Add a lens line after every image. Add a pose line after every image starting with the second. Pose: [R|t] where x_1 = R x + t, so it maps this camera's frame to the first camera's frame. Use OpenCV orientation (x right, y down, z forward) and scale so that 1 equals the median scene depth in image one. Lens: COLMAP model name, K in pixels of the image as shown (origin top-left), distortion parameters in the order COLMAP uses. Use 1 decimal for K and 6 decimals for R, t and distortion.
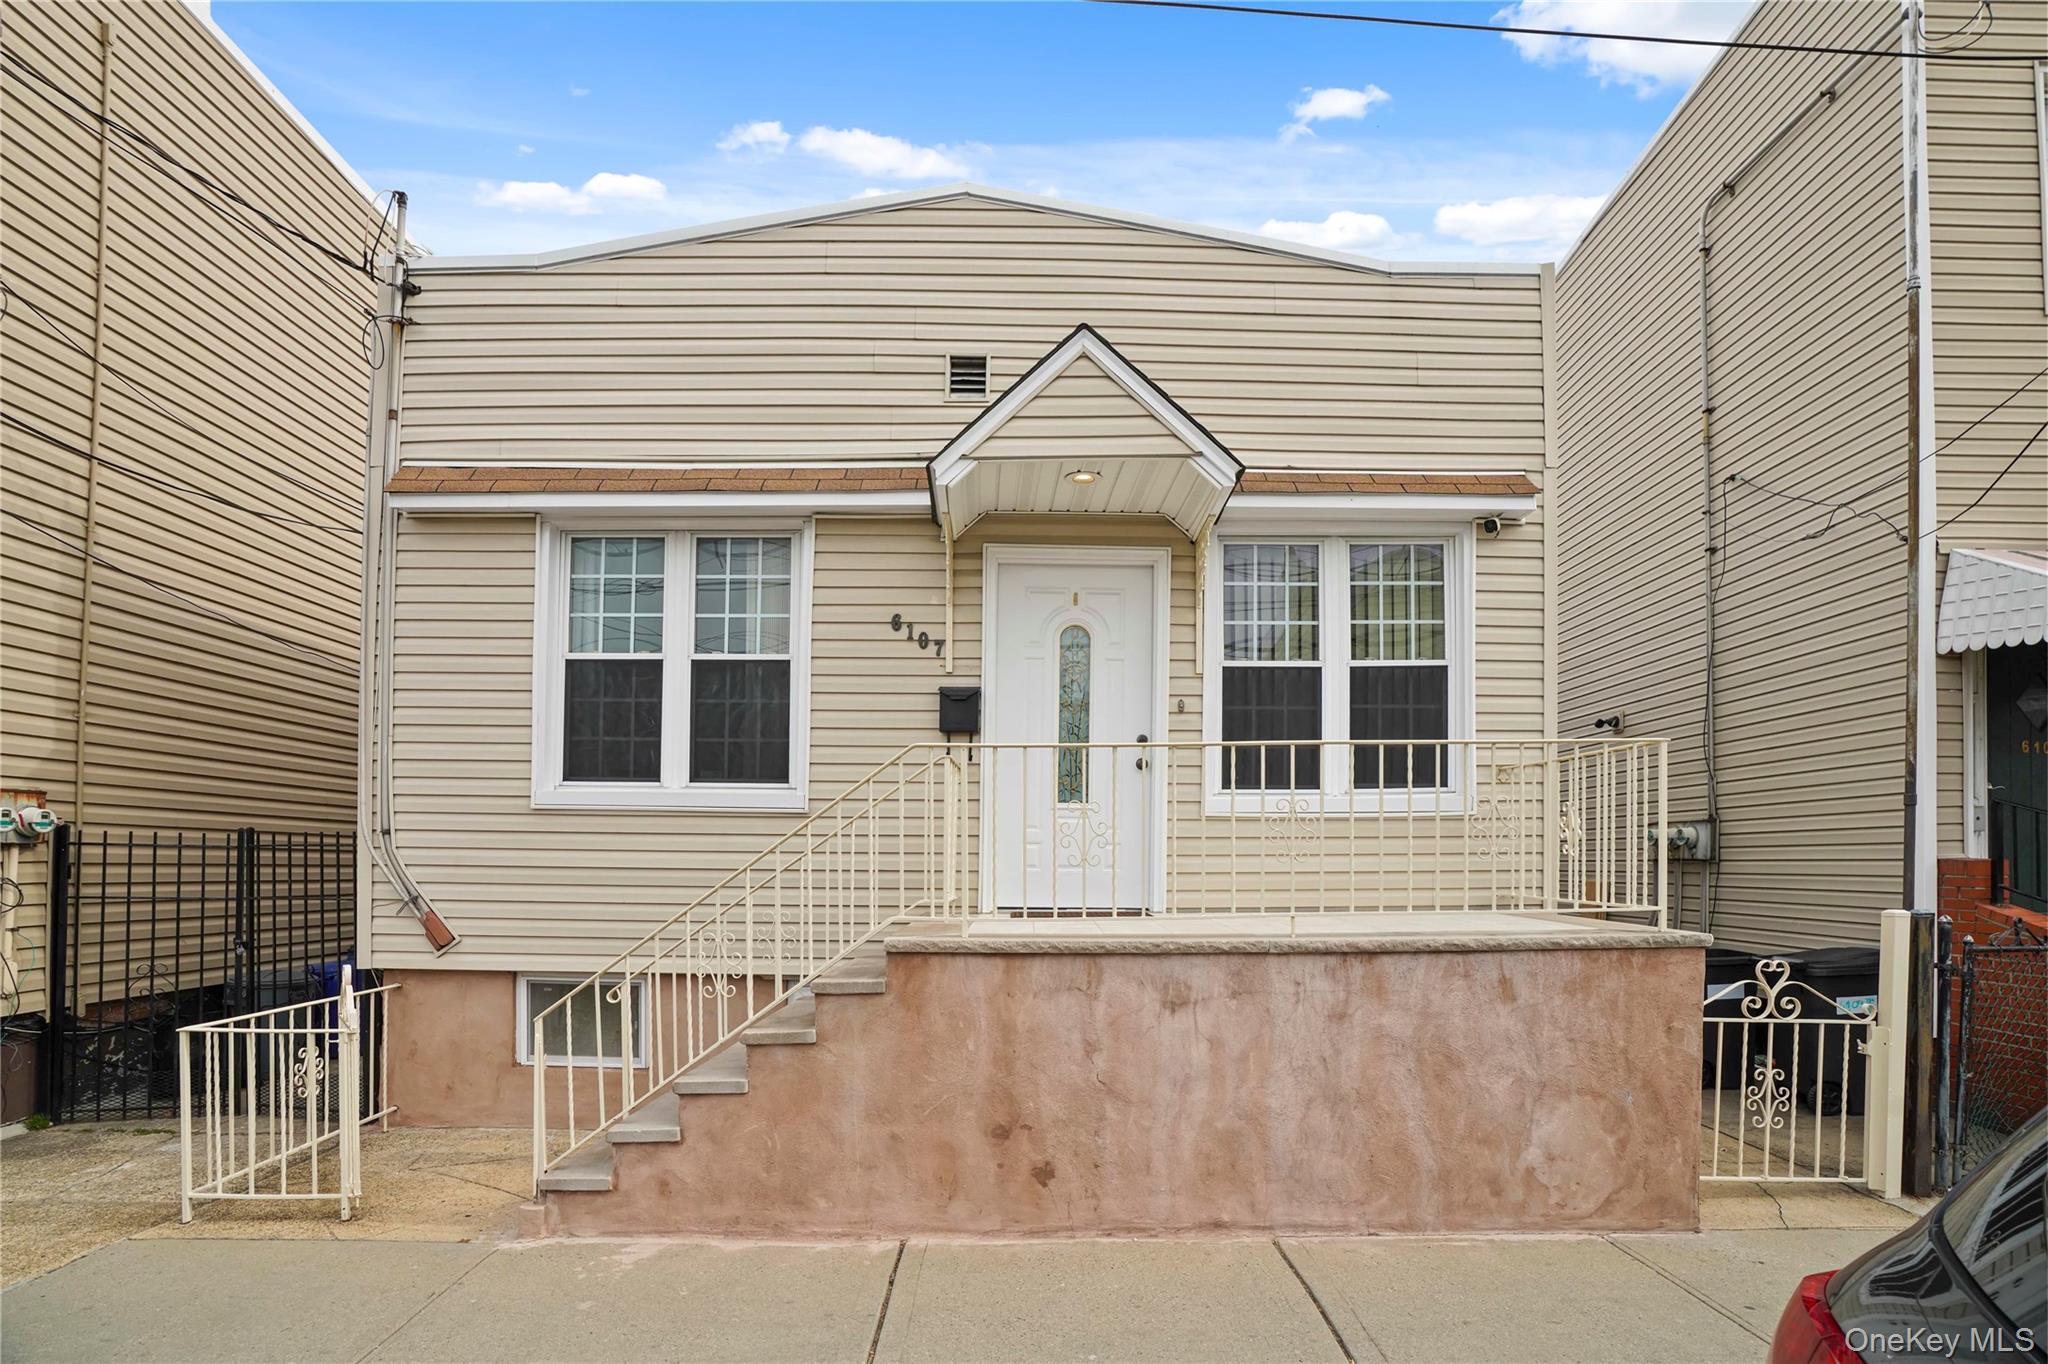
lens RADIAL K [[947.6, 0, 1054.6], [0, 947.6, 679.2], [0, 0, 1]] dist [-0.058878, 0.028053]
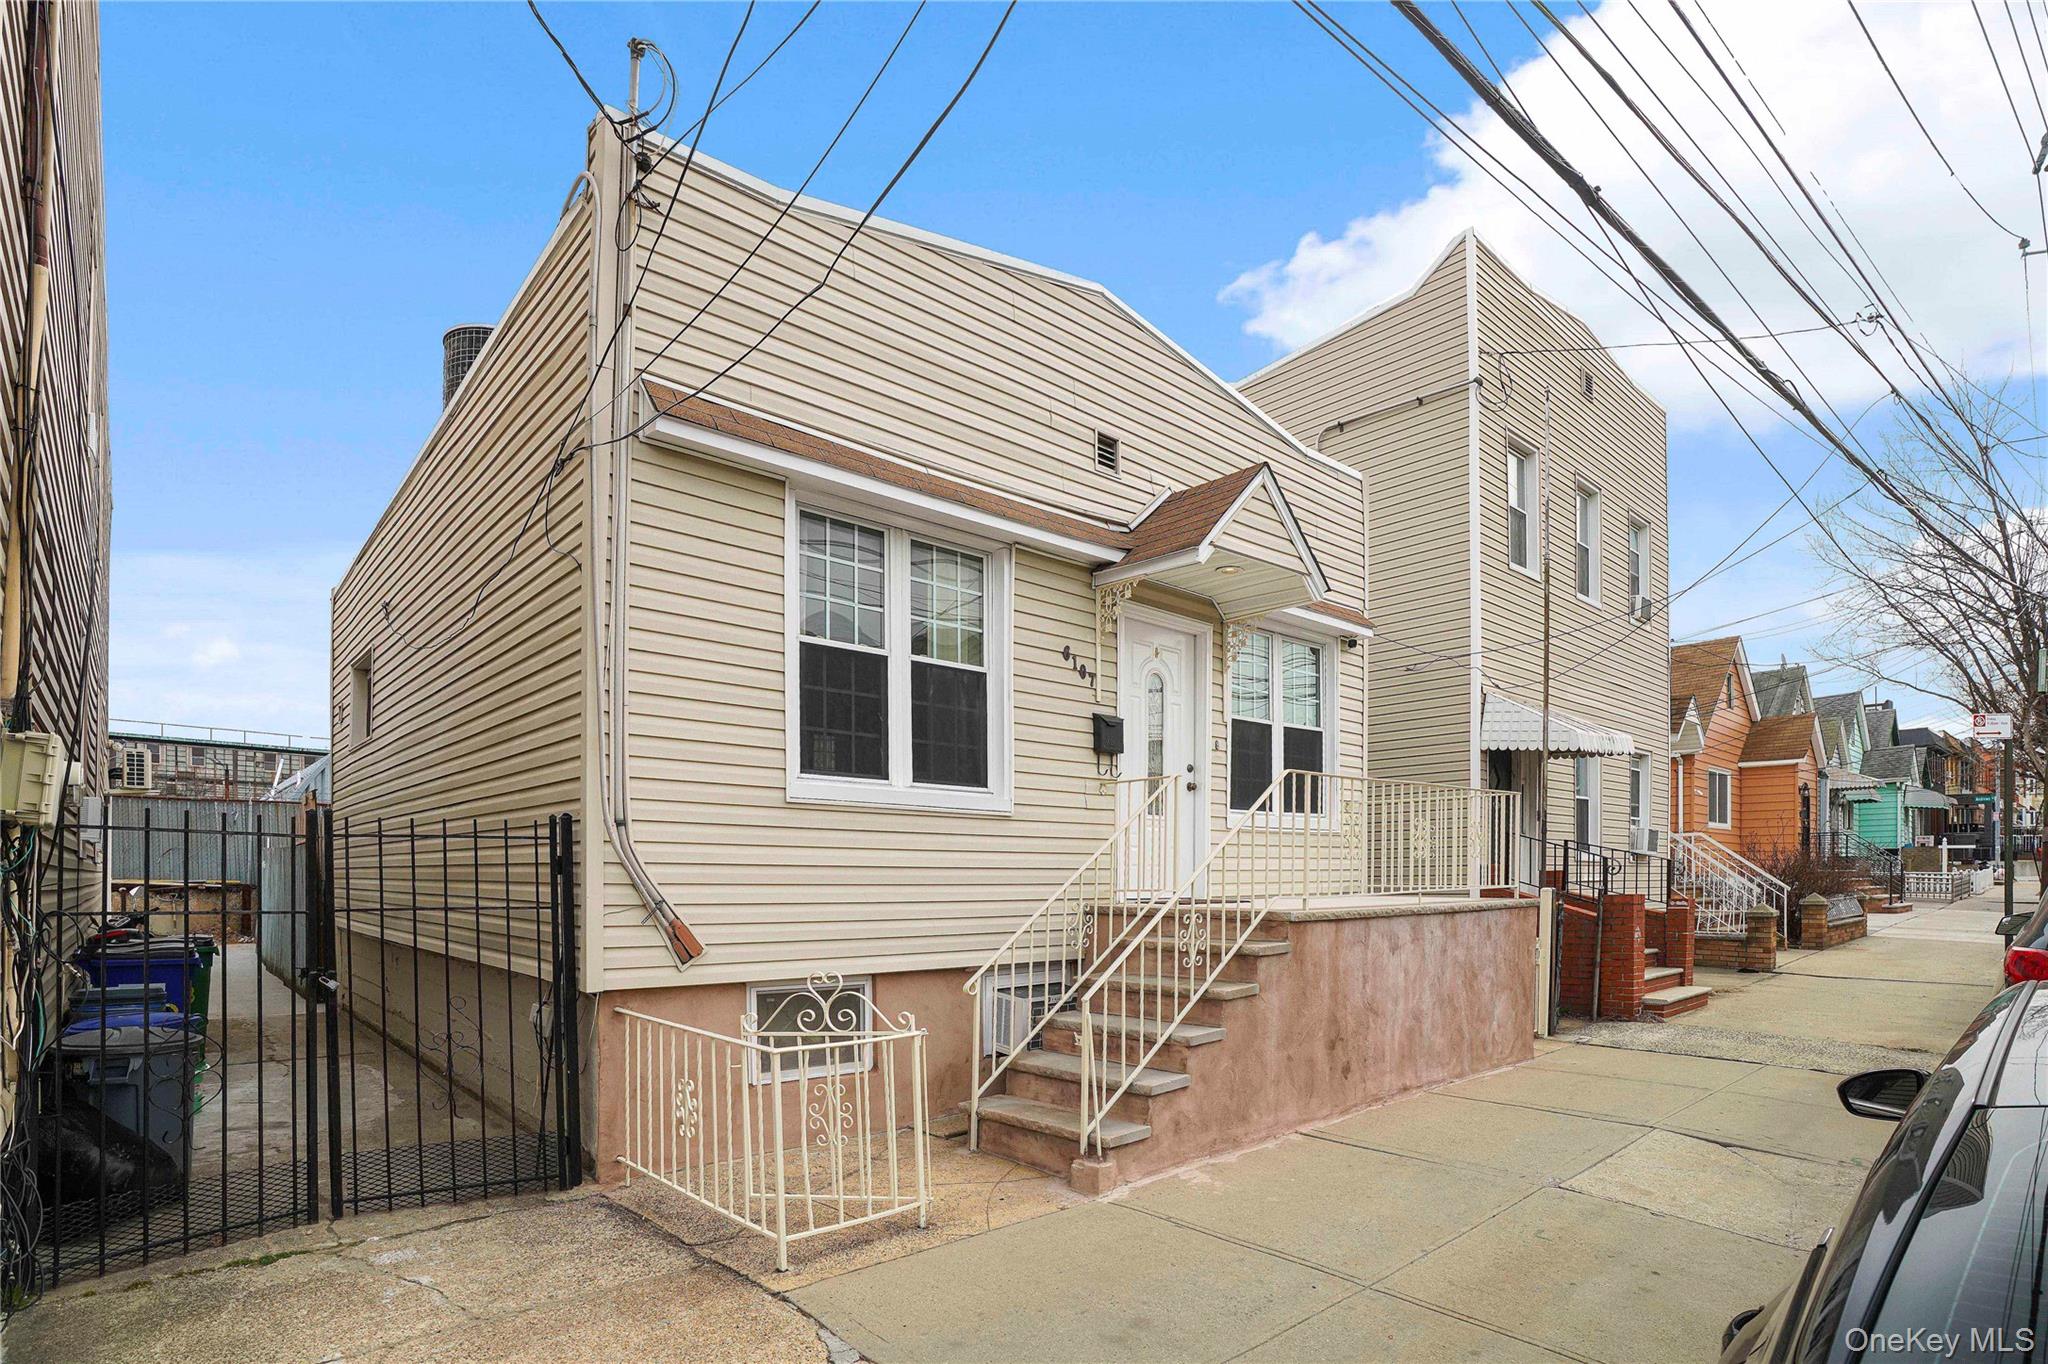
lens RADIAL K [[927.7, 0, 1028.6], [0, 927.7, 698.2], [0, 0, 1]] dist [-0.034545, 0.021845]
pose [[0.780800, 0.112481, 0.614573, -1.297088], [-0.115200, 0.992714, -0.035331, 0.058266], [-0.614069, -0.043212, 0.788068, 0.189845]]
